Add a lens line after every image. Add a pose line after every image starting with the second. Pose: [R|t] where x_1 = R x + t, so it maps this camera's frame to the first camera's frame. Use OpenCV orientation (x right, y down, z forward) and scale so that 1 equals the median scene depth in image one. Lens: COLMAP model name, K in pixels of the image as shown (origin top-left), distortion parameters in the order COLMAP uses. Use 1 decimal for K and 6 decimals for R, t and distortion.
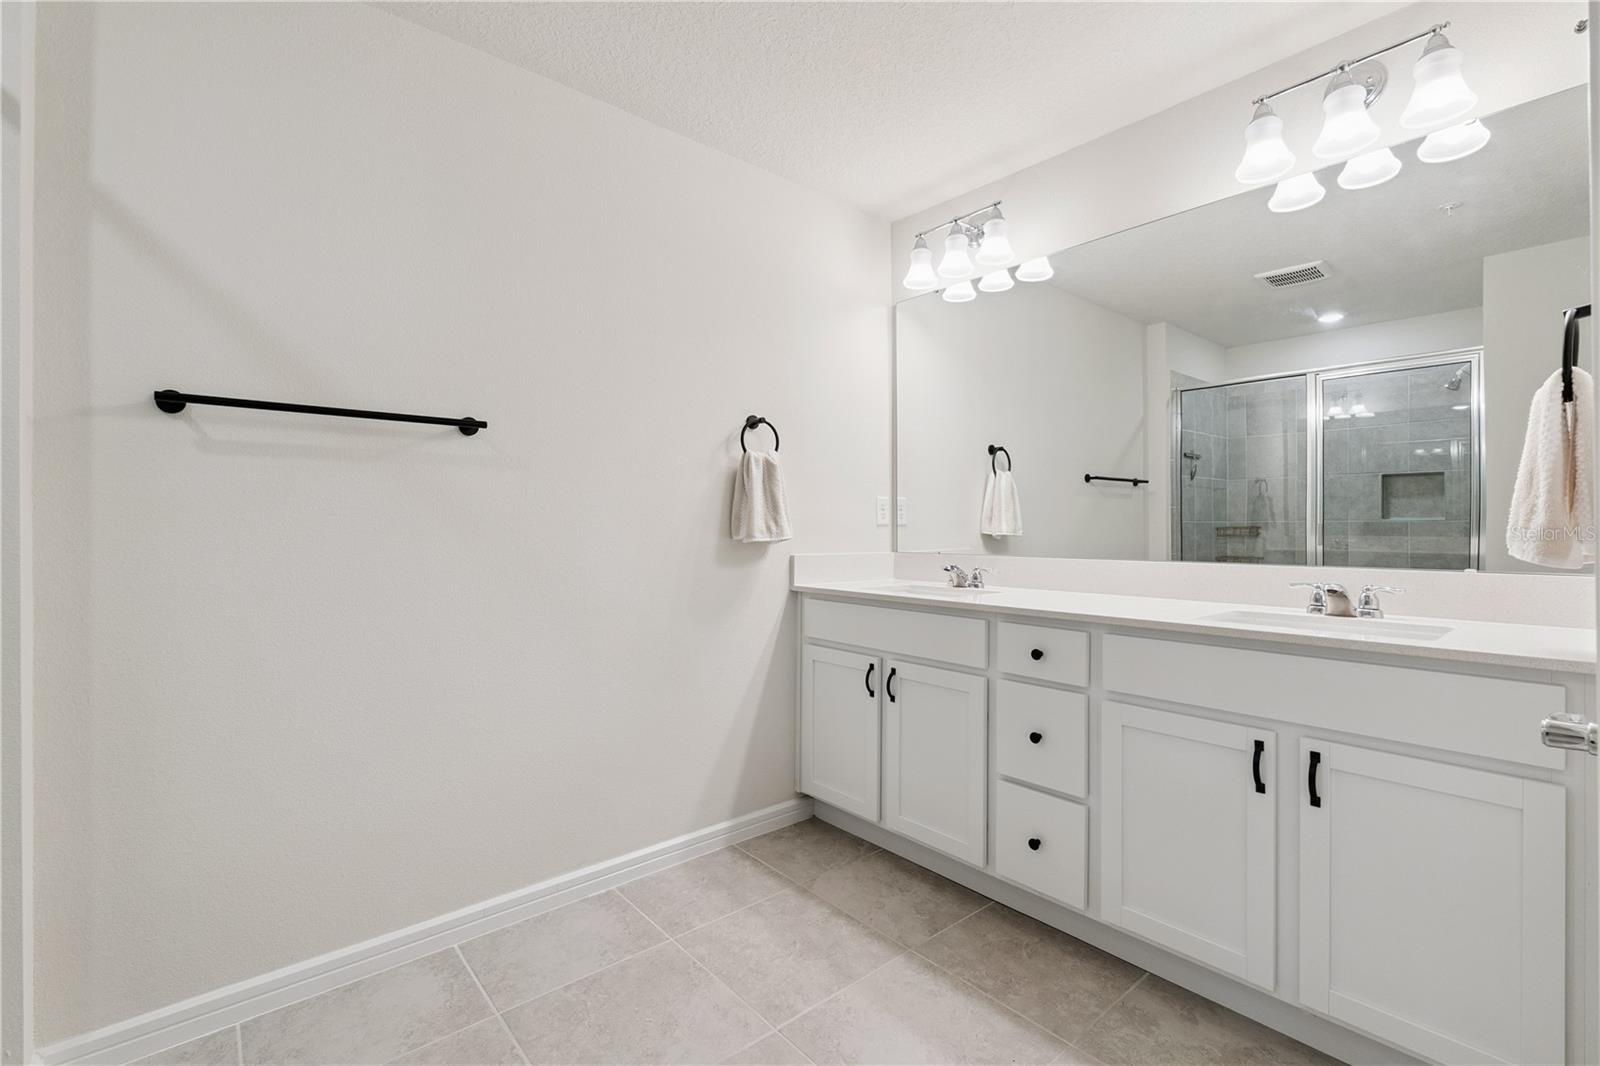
lens RADIAL K [[719.5, 0, 794.7], [0, 719.5, 531.2], [0, 0, 1]] dist [0.002796, 0.000563]
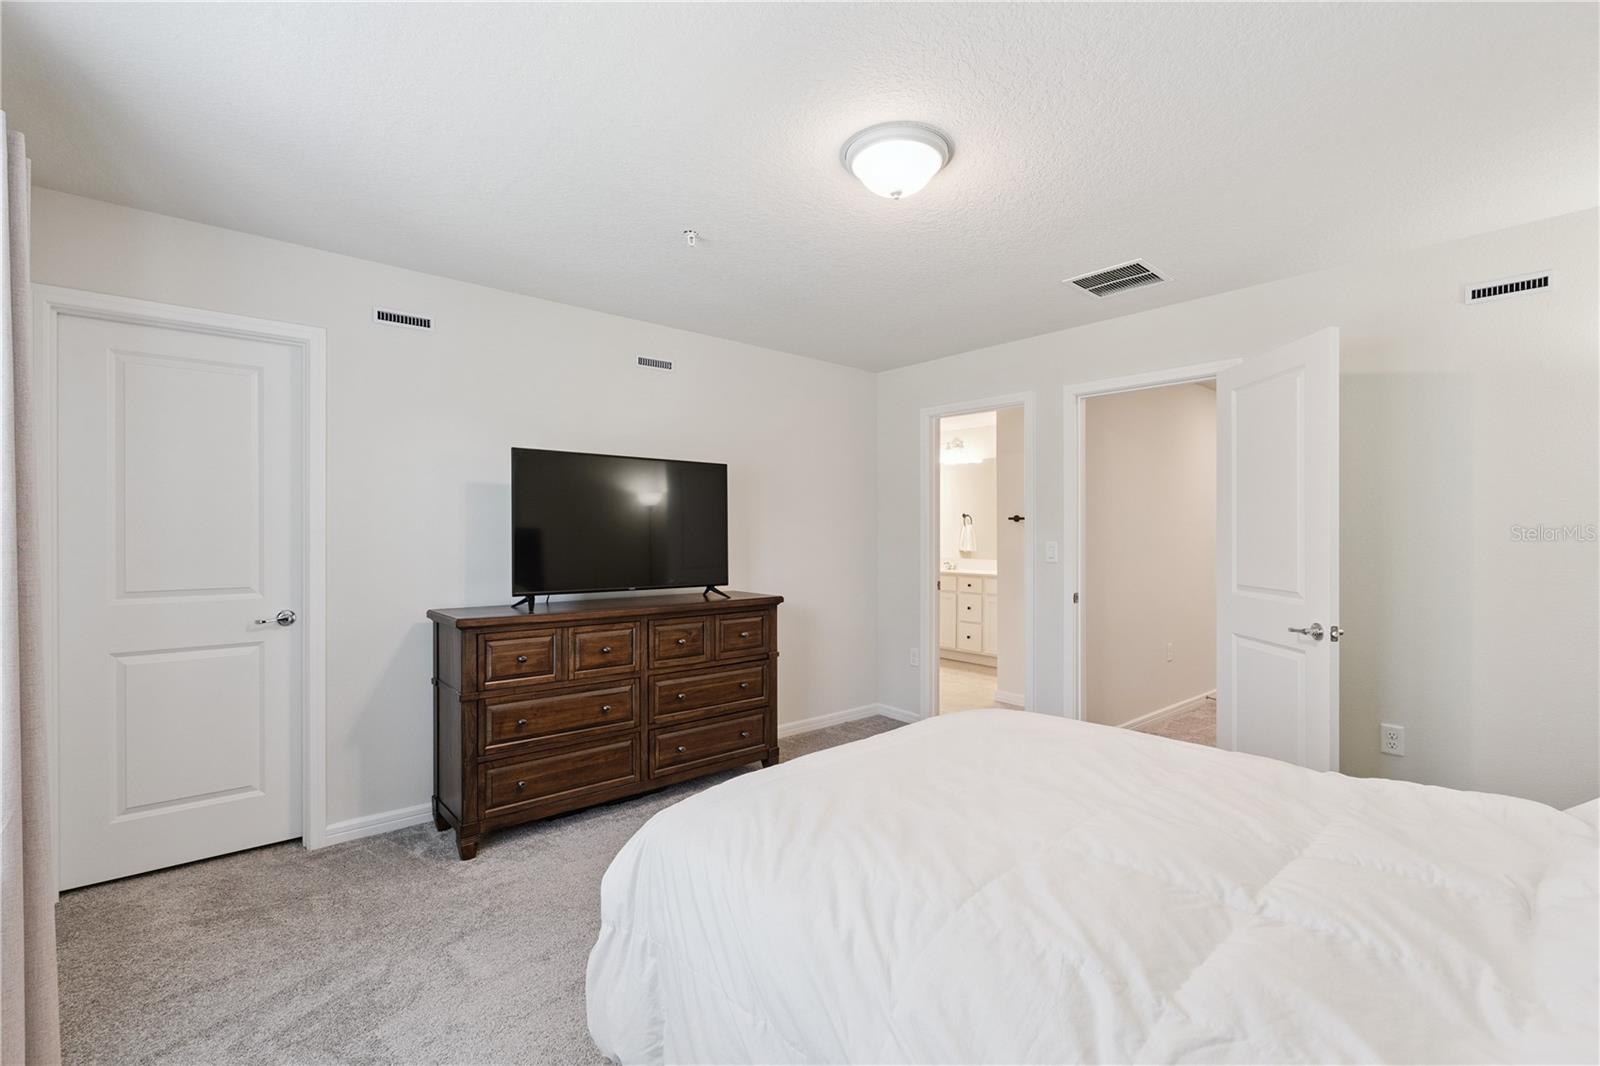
lens RADIAL K [[719.5, 0, 805.0], [0, 719.5, 538.6], [0, 0, 1]] dist [0.002796, 0.000563]
pose [[0.999850, 0.006948, 0.015857, -0.536311], [-0.006932, 0.999975, -0.001069, -0.053459], [-0.015864, 0.000959, 0.999874, -2.536339]]
